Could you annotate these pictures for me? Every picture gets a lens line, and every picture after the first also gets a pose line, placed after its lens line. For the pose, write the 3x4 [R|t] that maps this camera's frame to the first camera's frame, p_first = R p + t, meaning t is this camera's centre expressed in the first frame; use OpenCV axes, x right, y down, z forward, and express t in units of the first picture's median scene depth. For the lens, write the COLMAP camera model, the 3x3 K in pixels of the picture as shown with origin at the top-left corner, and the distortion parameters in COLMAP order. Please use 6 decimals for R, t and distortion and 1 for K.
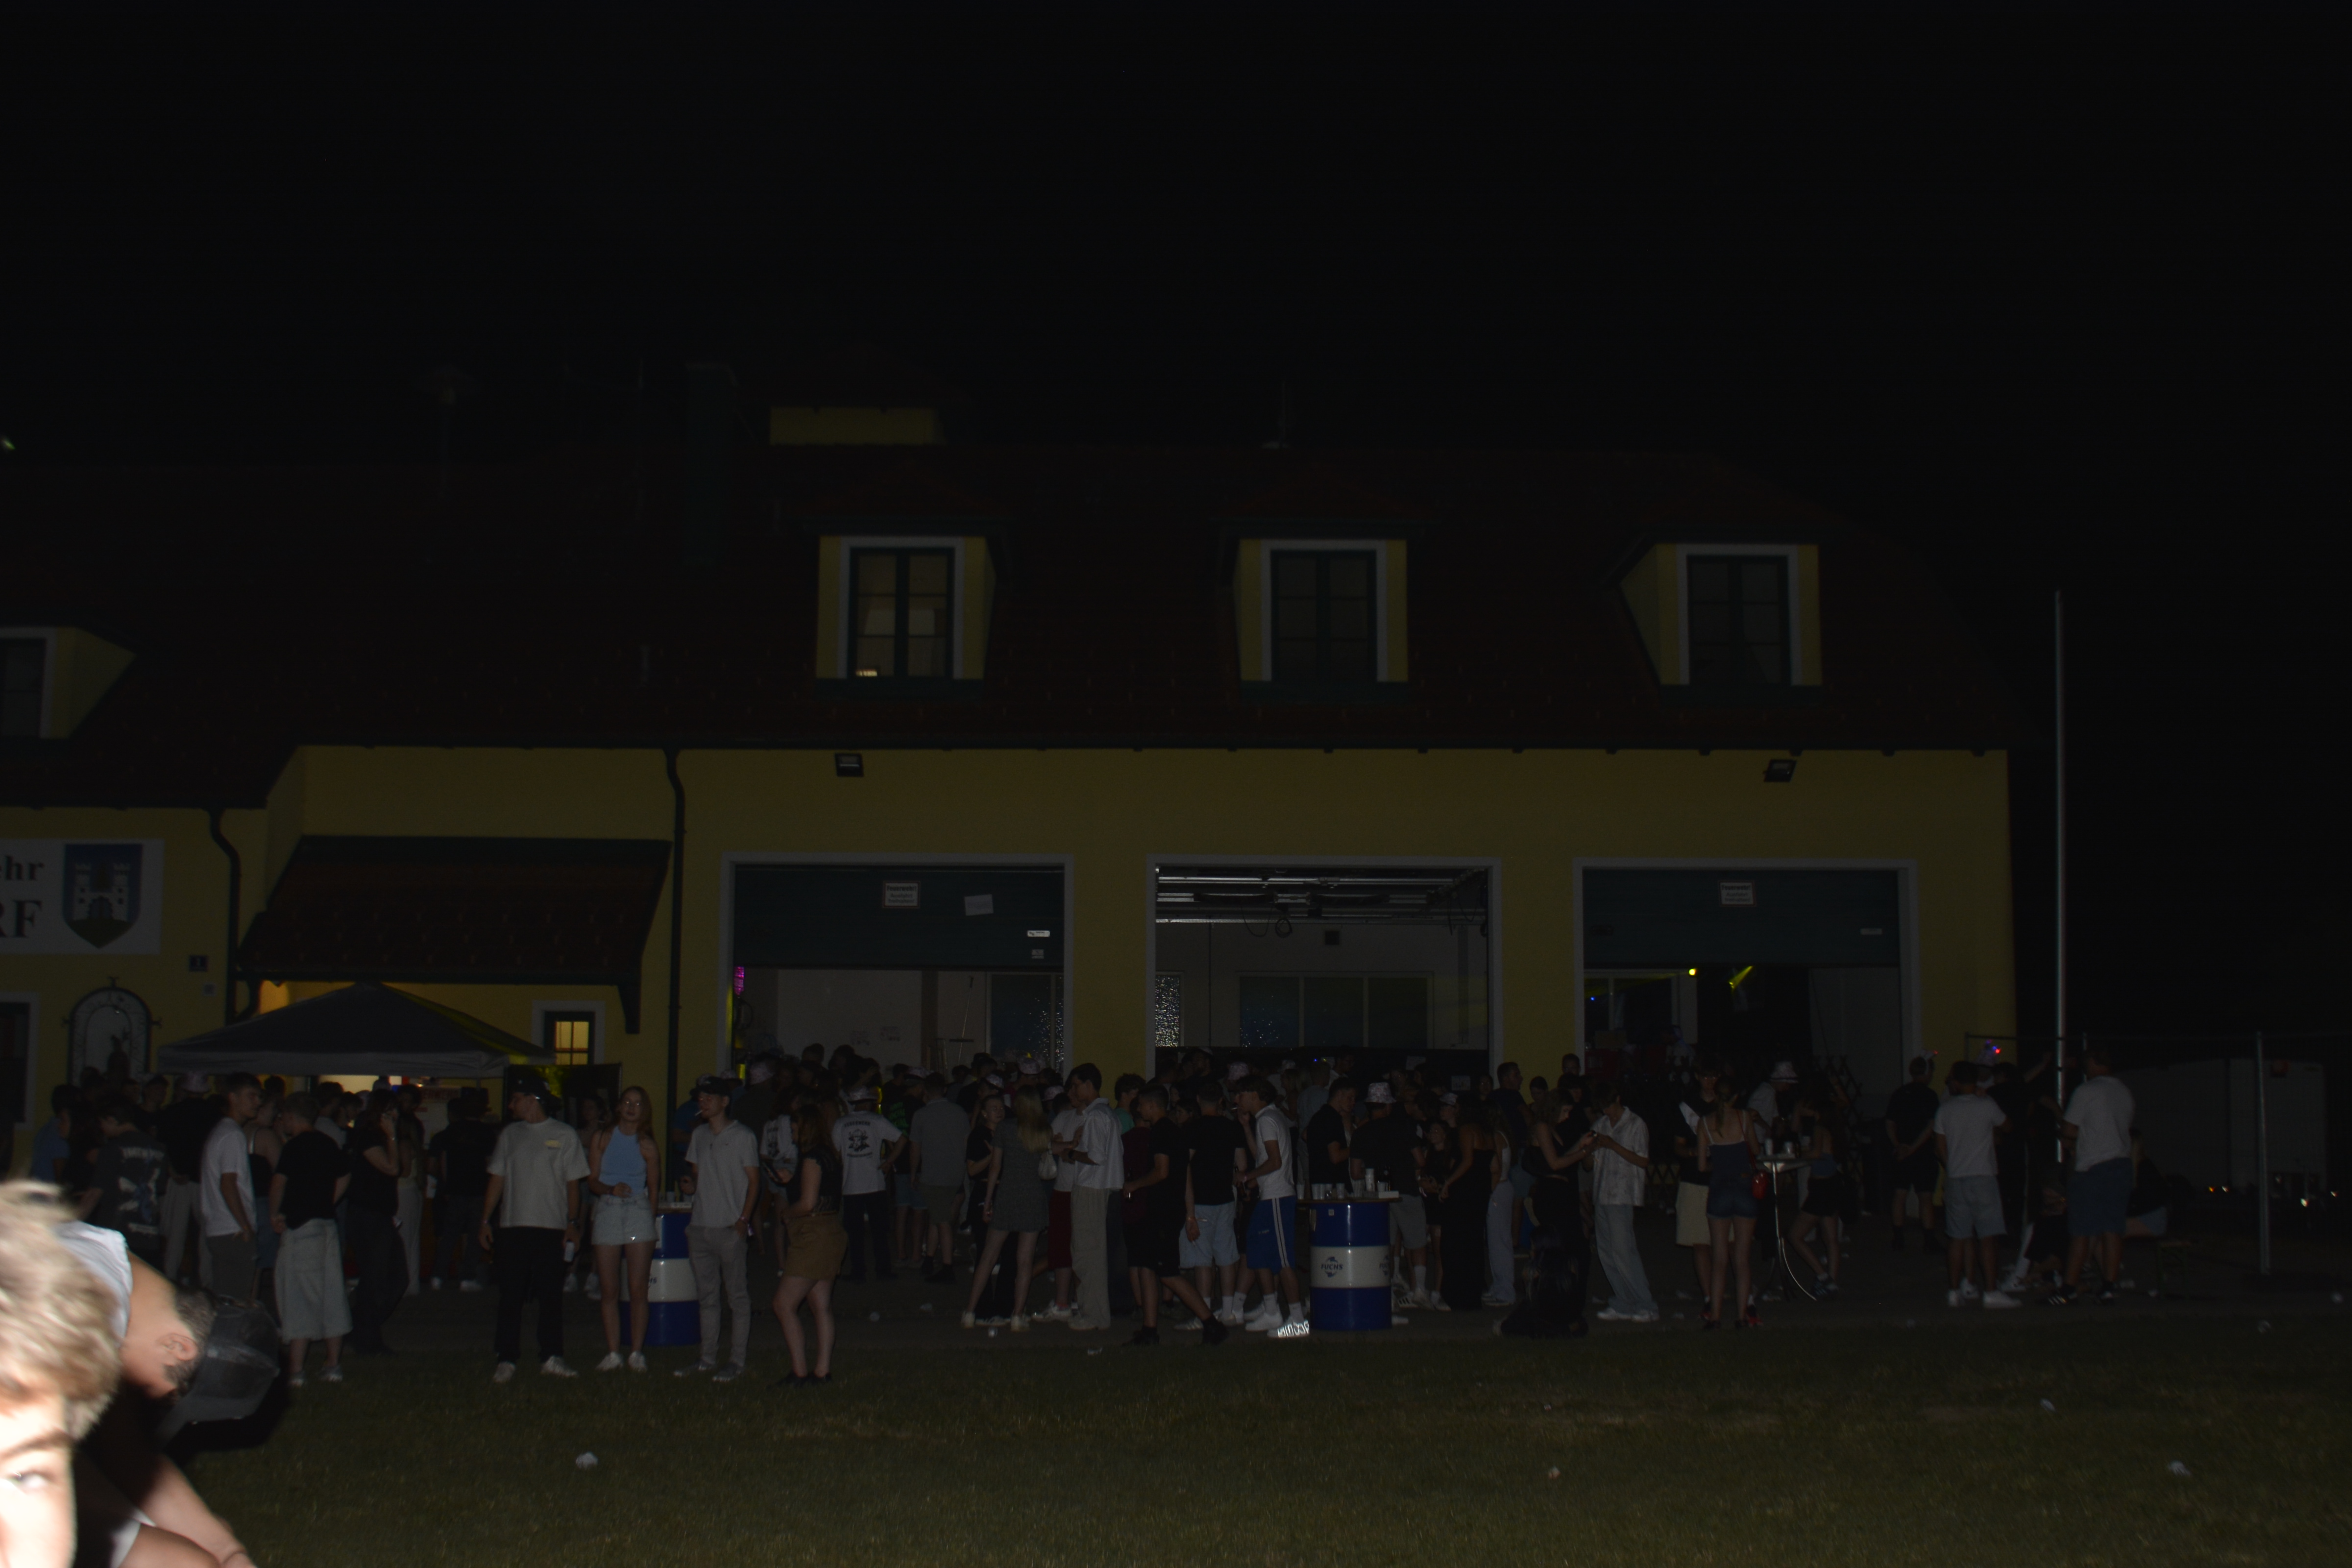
lens RADIAL K [[2275.5, 0, 1169.2], [0, 2275.5, 839.2], [0, 0, 1]] dist [-0.176698, 0.178403]
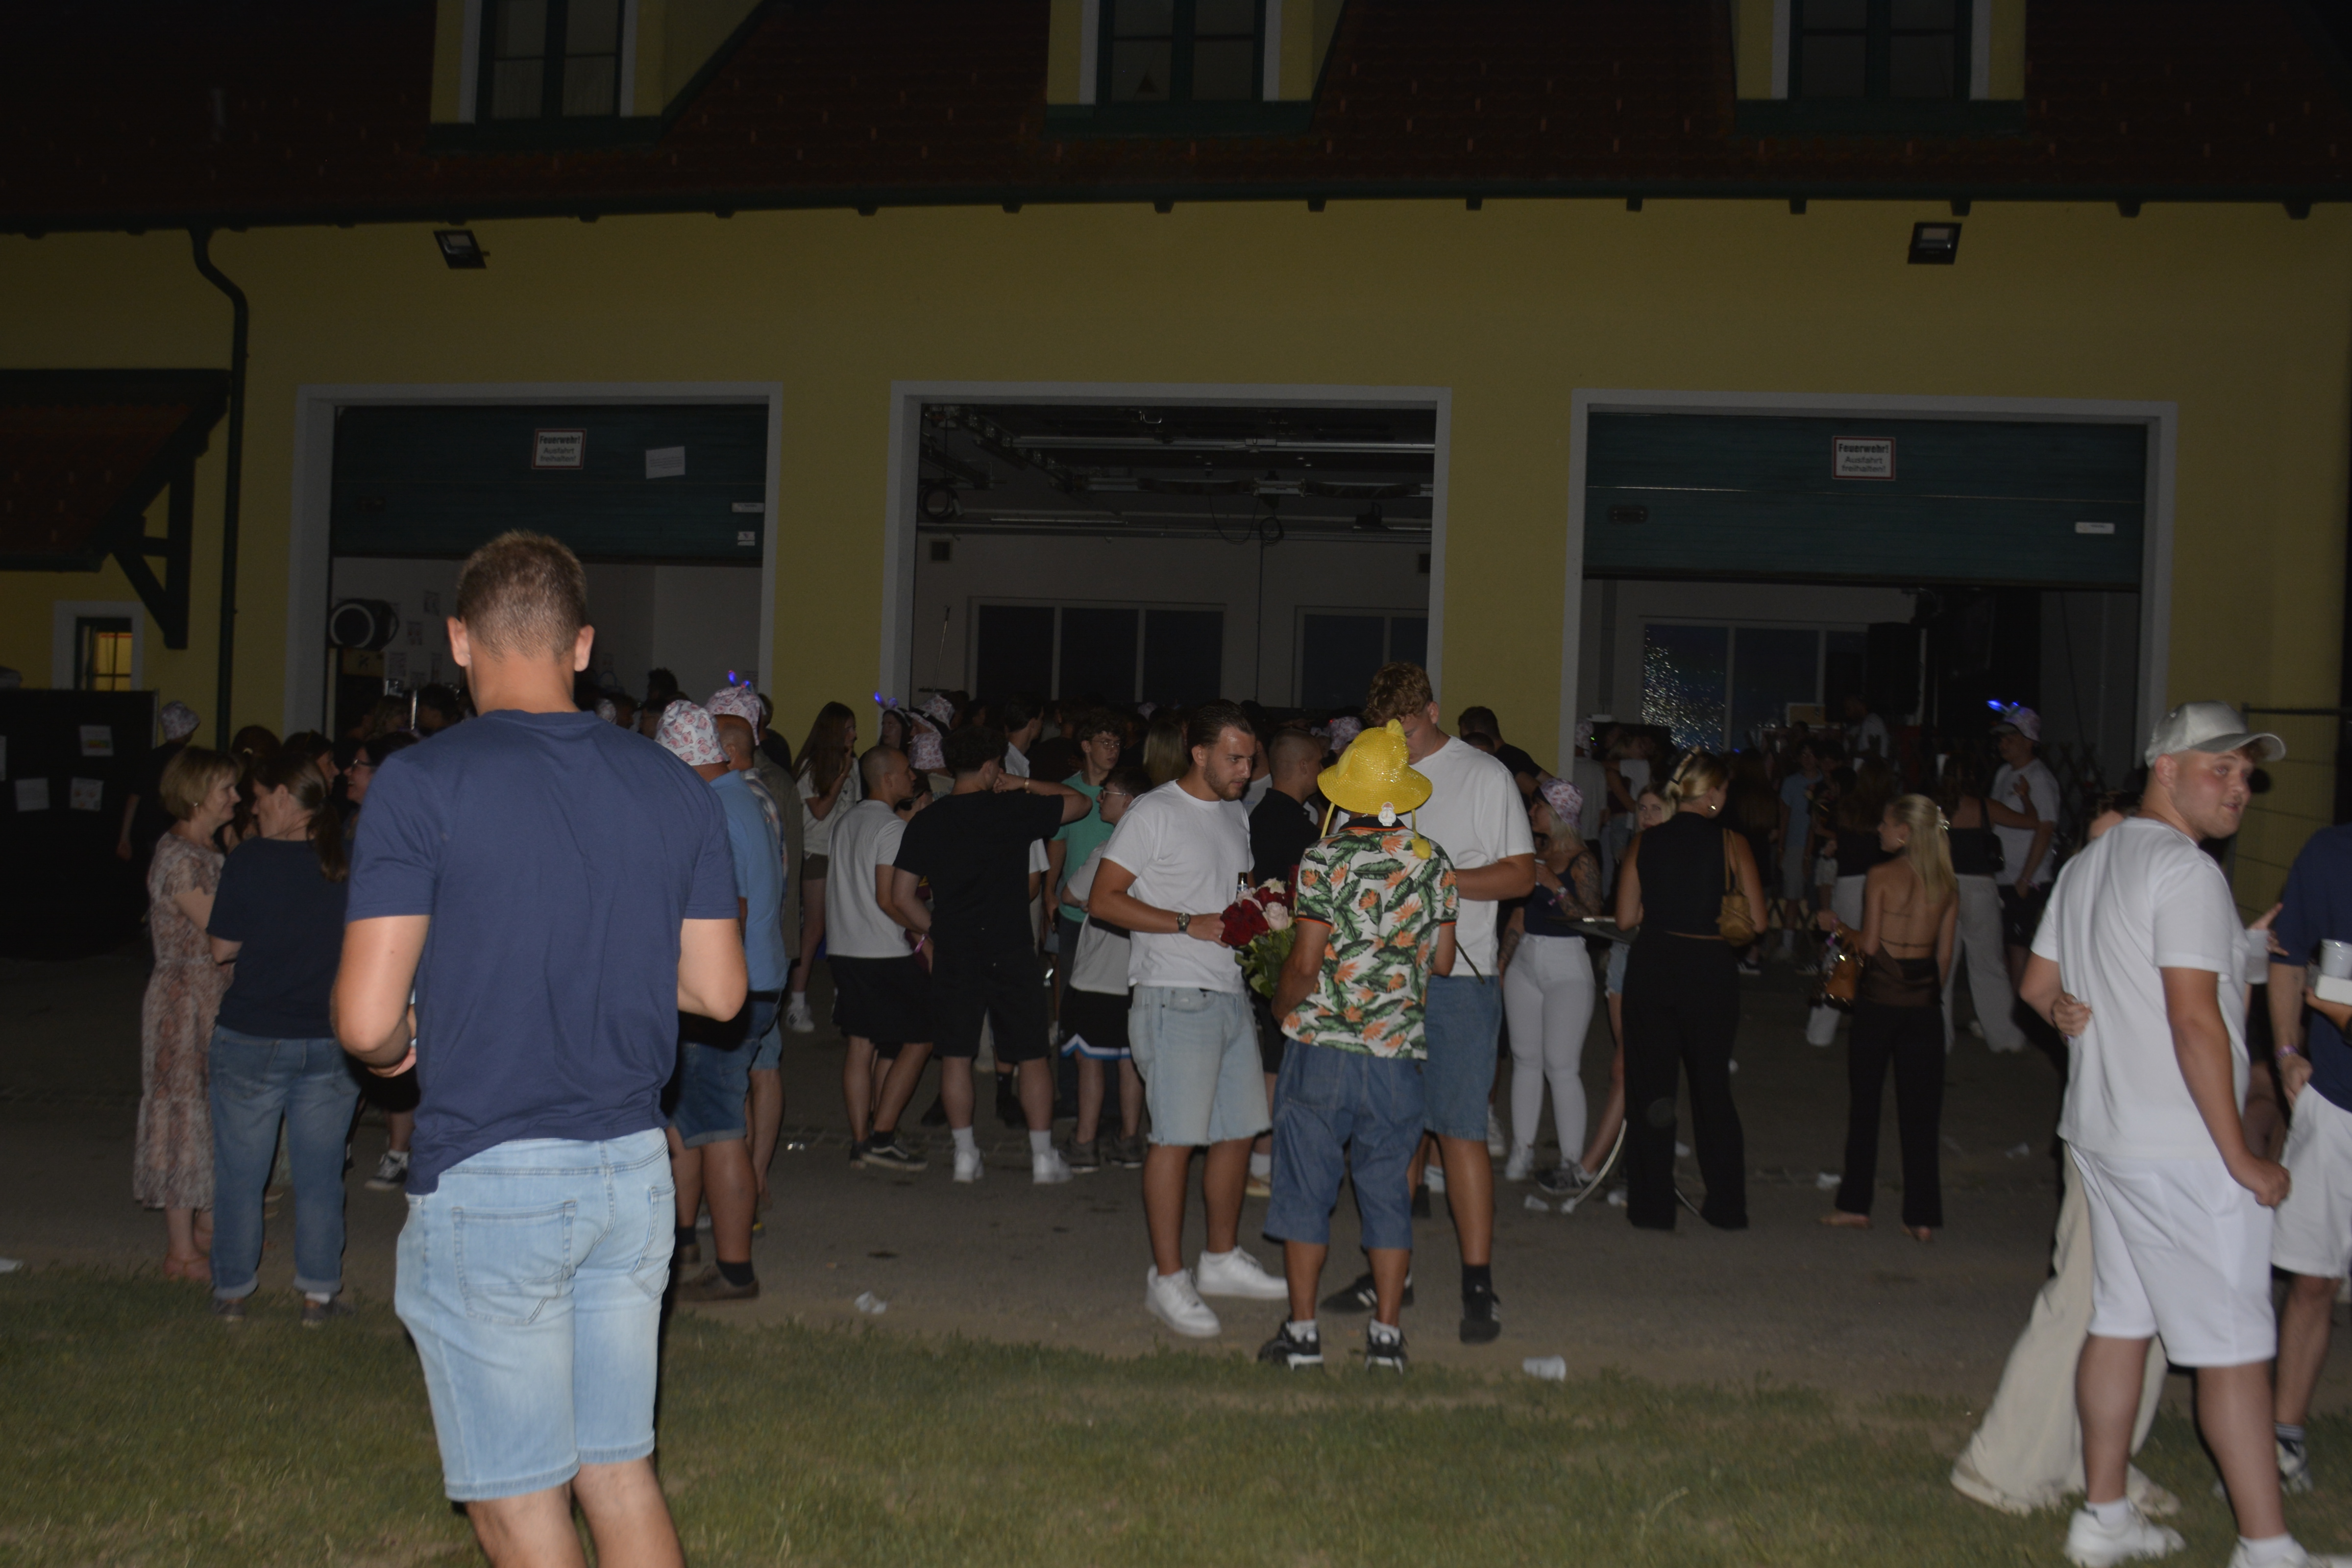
lens RADIAL K [[2275.5, 0, 1169.2], [0, 2275.5, 839.2], [0, 0, 1]] dist [-0.176698, 0.178403]
pose [[0.983365, 0.037160, -0.177800, 0.183947], [-0.012254, 0.990192, 0.139177, 0.045304], [0.181228, -0.134683, 0.974175, 0.382088]]
